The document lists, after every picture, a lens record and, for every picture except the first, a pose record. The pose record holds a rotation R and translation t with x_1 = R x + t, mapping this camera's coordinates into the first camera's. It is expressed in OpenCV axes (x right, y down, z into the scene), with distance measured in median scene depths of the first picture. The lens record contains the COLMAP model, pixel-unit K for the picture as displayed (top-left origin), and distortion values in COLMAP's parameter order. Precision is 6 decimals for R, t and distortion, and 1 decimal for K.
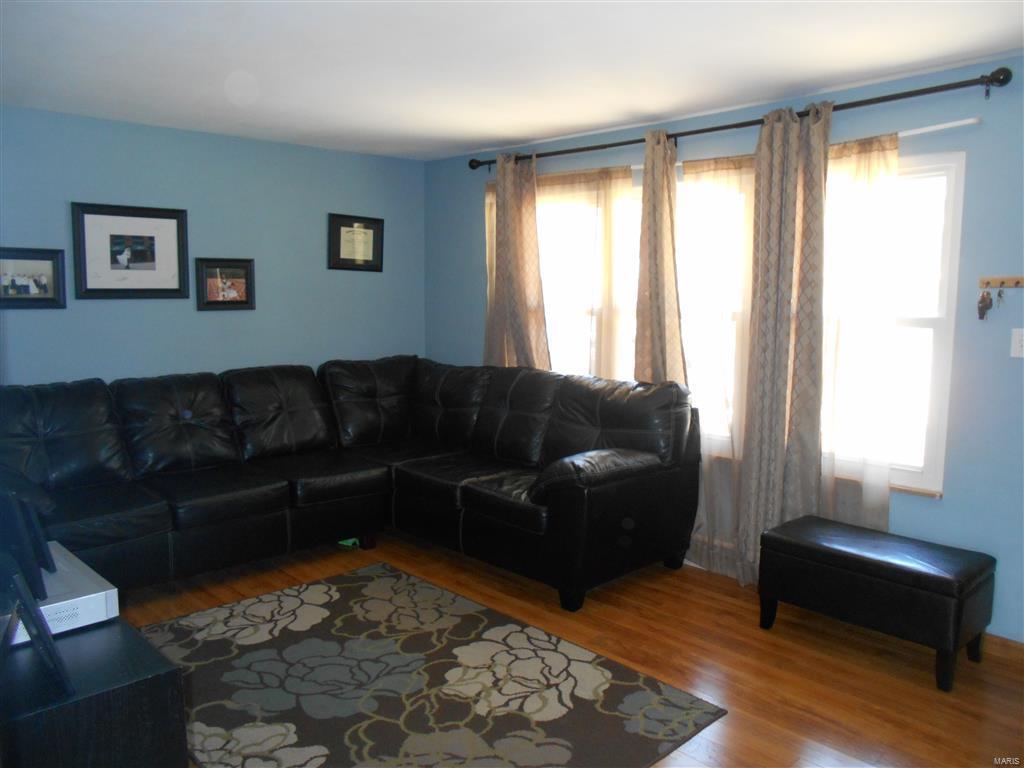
lens RADIAL K [[819.6, 0, 512.0], [0, 819.6, 384.0], [0, 0, 1]] dist [-0.066548, -0.001028]
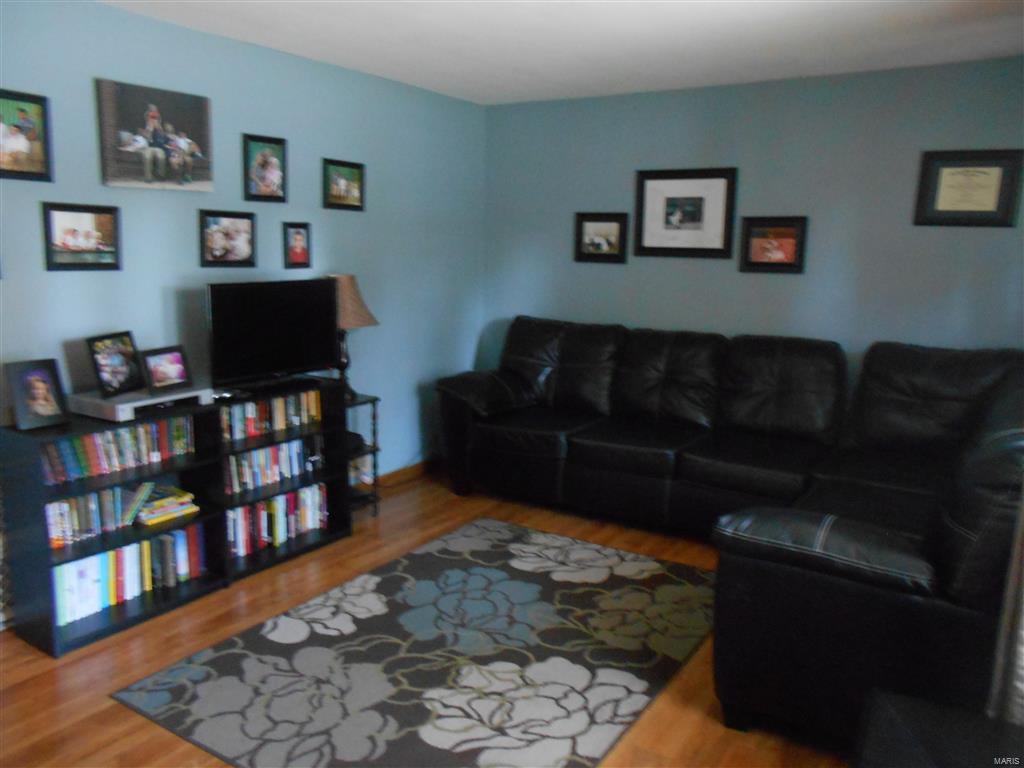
lens RADIAL K [[803.4, 0, 512.0], [0, 803.4, 384.0], [0, 0, 1]] dist [0.001020, 0.004253]
pose [[0.218981, 0.161109, -0.962336, 0.630747], [-0.129422, 0.982355, 0.135010, -0.065328], [0.967108, 0.094983, 0.235968, 0.646592]]
